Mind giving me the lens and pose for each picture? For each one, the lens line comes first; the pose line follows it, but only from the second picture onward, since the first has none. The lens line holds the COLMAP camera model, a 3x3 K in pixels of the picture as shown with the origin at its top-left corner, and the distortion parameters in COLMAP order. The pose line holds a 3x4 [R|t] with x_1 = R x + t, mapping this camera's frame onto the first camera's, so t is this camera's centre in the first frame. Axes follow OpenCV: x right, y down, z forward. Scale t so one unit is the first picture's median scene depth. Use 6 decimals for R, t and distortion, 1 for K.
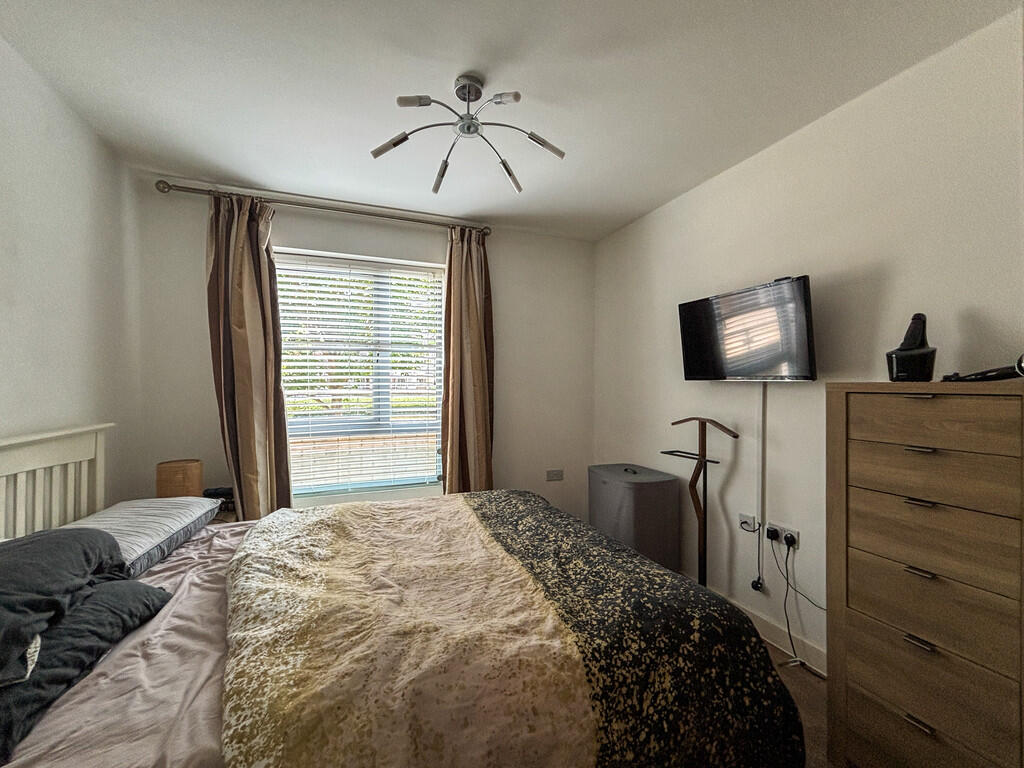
lens RADIAL K [[425.2, 0, 508.0], [0, 425.2, 382.9], [0, 0, 1]] dist [0.000639, -0.000177]
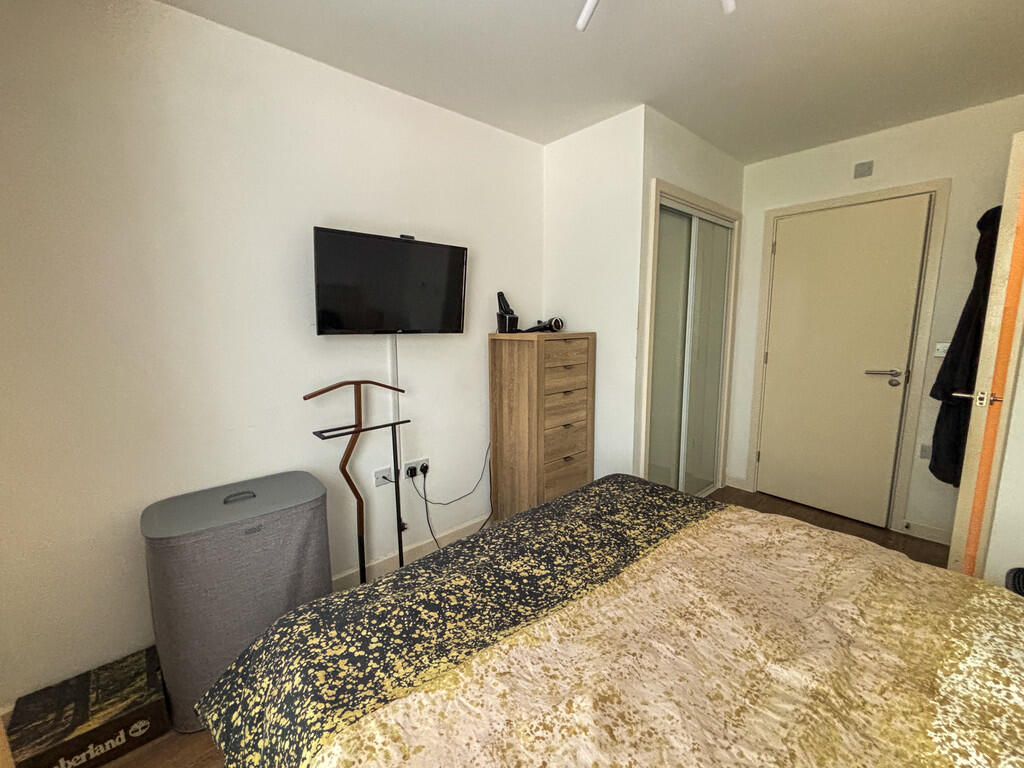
lens RADIAL K [[425.2, 0, 505.9], [0, 425.2, 380.5], [0, 0, 1]] dist [0.000639, -0.000177]
pose [[-0.349149, -0.127613, 0.928337, -0.602477], [0.002465, 0.990555, 0.137093, -0.042705], [-0.937064, 0.050154, -0.345537, 1.471453]]
